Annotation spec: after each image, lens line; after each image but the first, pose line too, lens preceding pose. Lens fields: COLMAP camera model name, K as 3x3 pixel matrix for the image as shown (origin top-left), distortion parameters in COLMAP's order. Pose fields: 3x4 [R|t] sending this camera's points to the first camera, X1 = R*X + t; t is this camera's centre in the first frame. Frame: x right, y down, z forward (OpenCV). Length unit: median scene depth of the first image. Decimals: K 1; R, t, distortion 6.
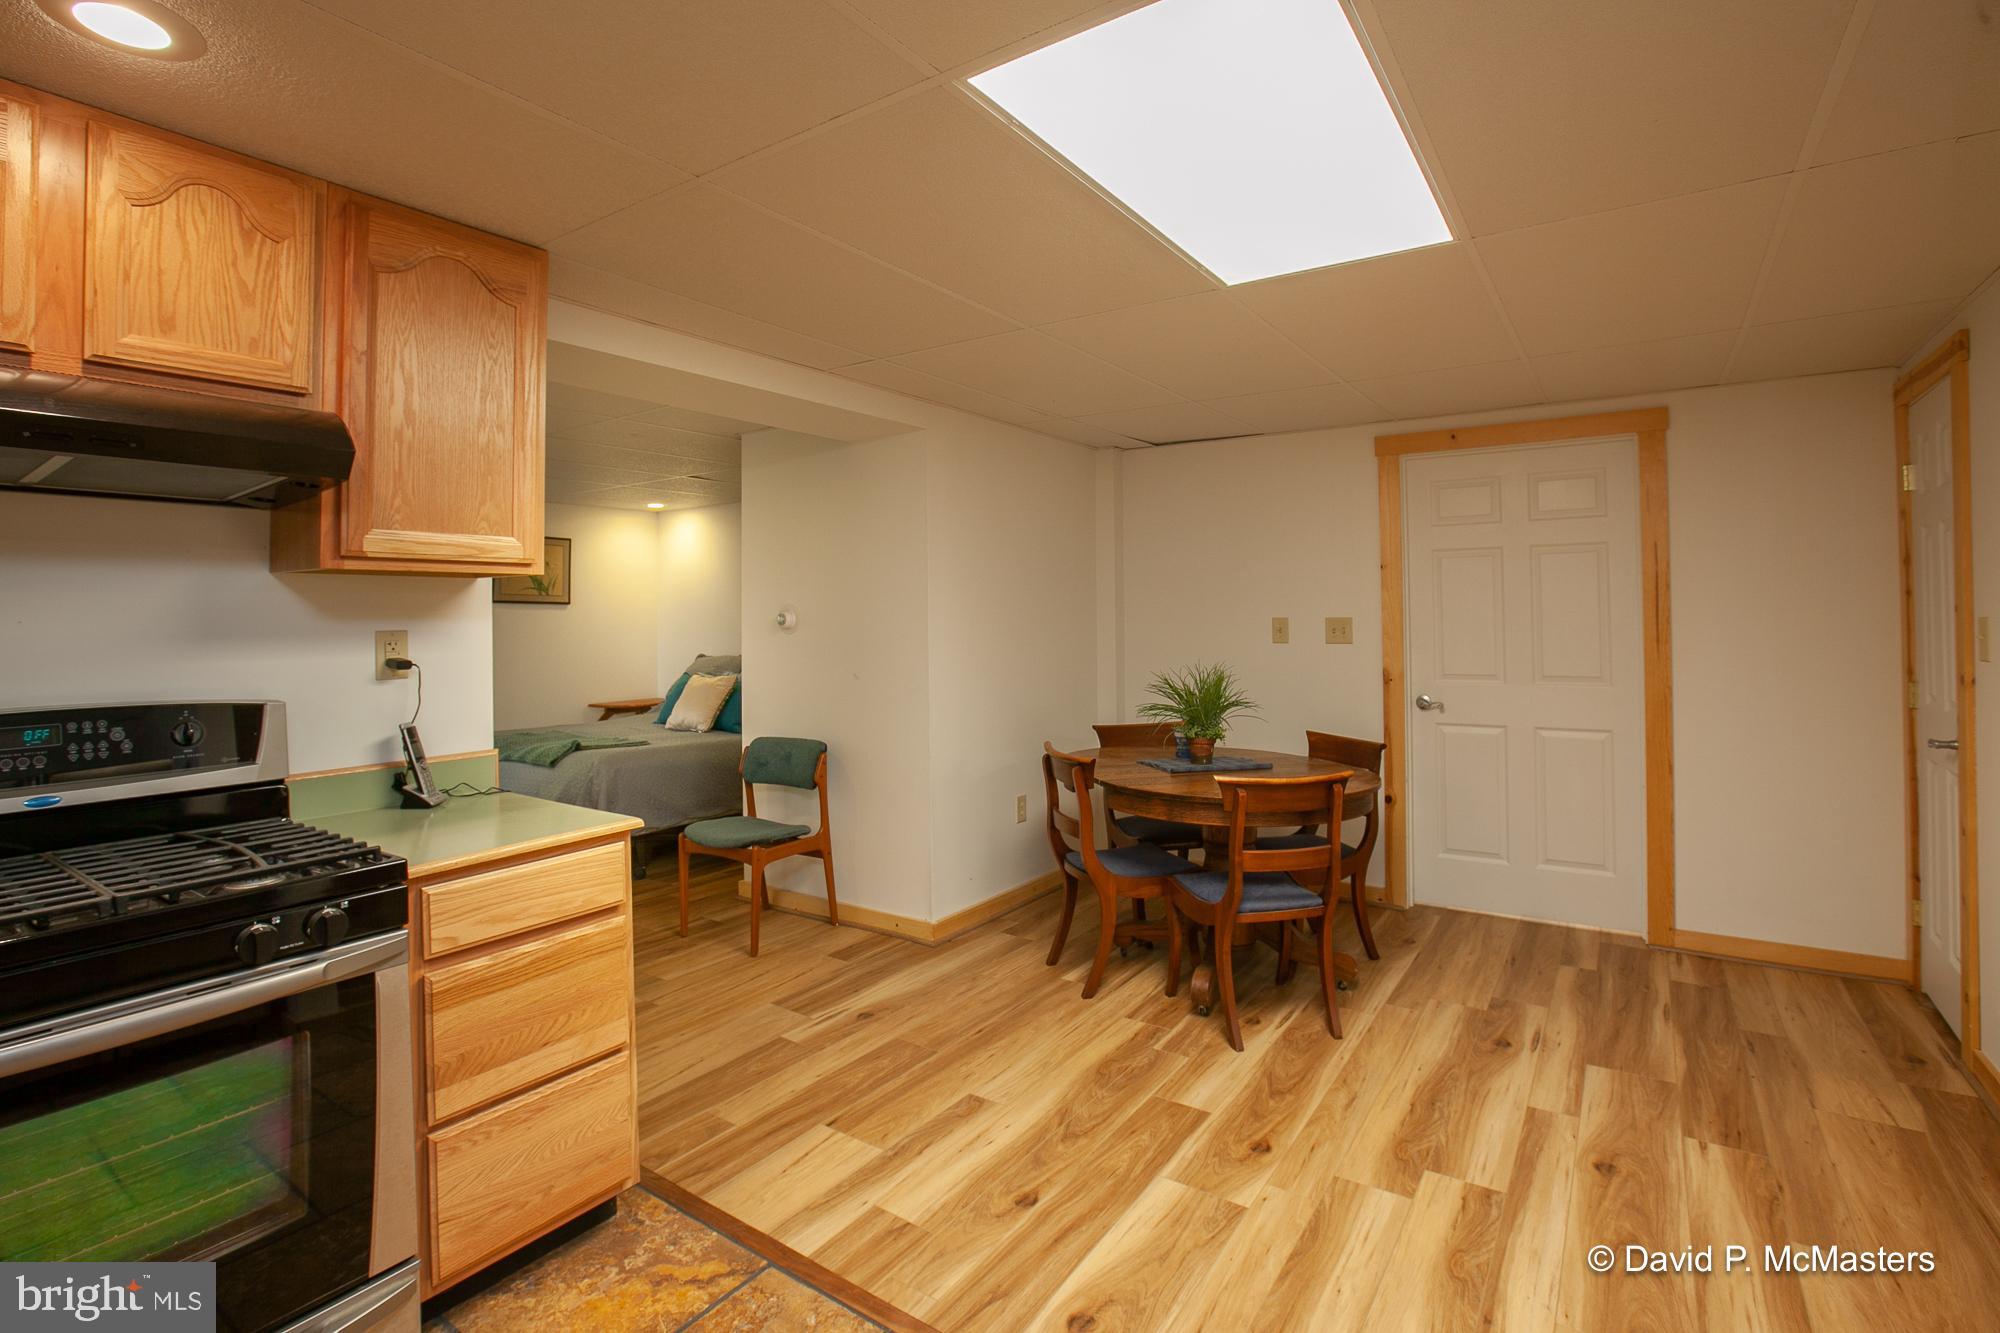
lens RADIAL K [[927.1, 0, 933.5], [0, 927.1, 605.7], [0, 0, 1]] dist [0.003658, 0.005498]
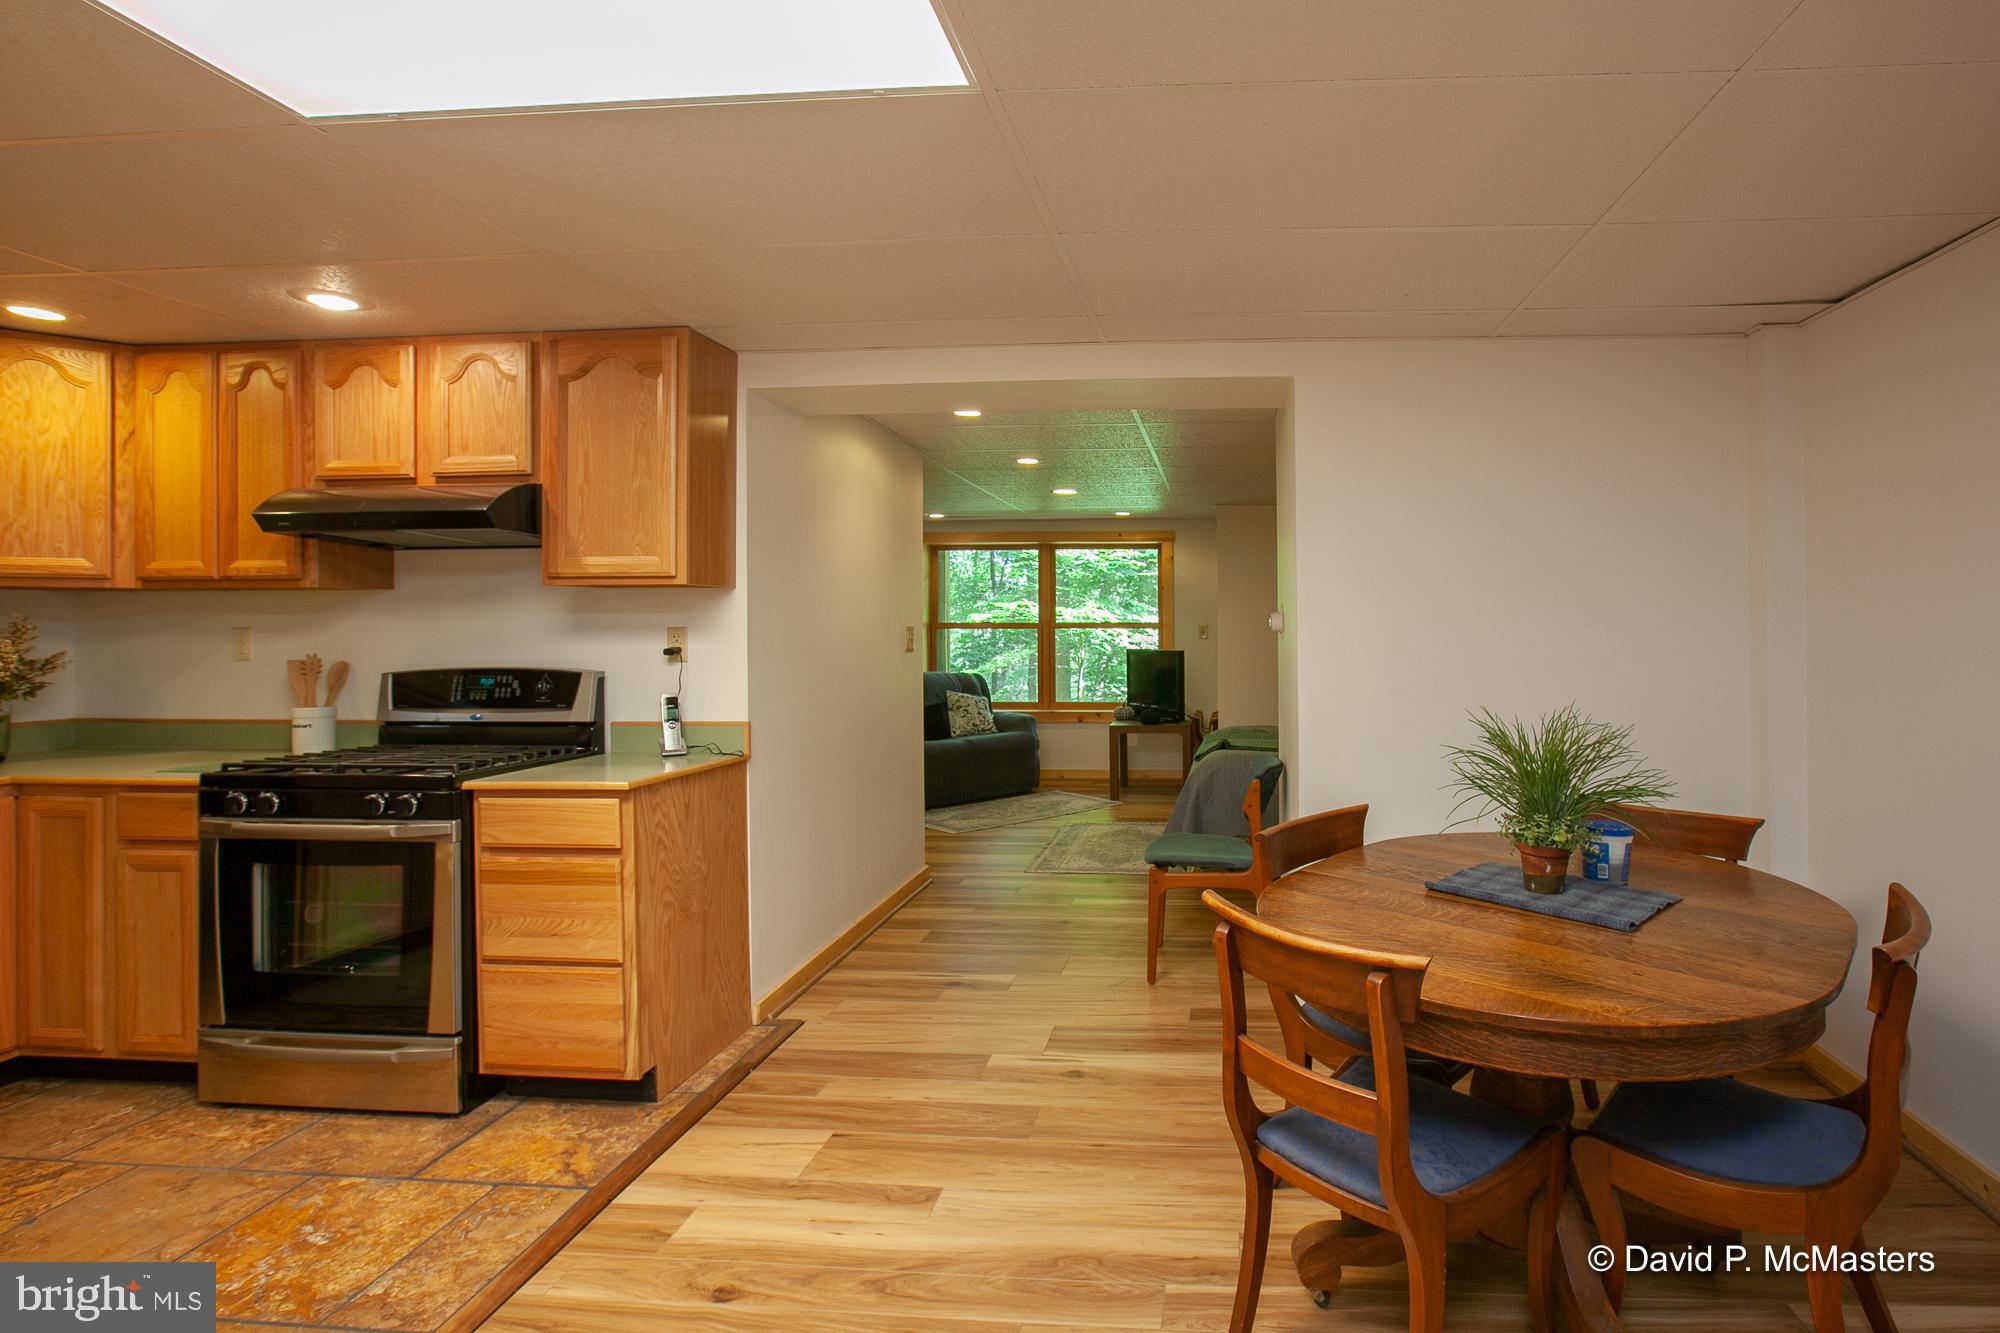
lens RADIAL K [[927.1, 0, 1056.5], [0, 927.1, 618.9], [0, 0, 1]] dist [0.003658, 0.005498]
pose [[0.544503, 0.003118, -0.838753, 1.075007], [0.010280, 0.999893, 0.010390, 0.007277], [0.838696, -0.014280, 0.544412, 0.859950]]
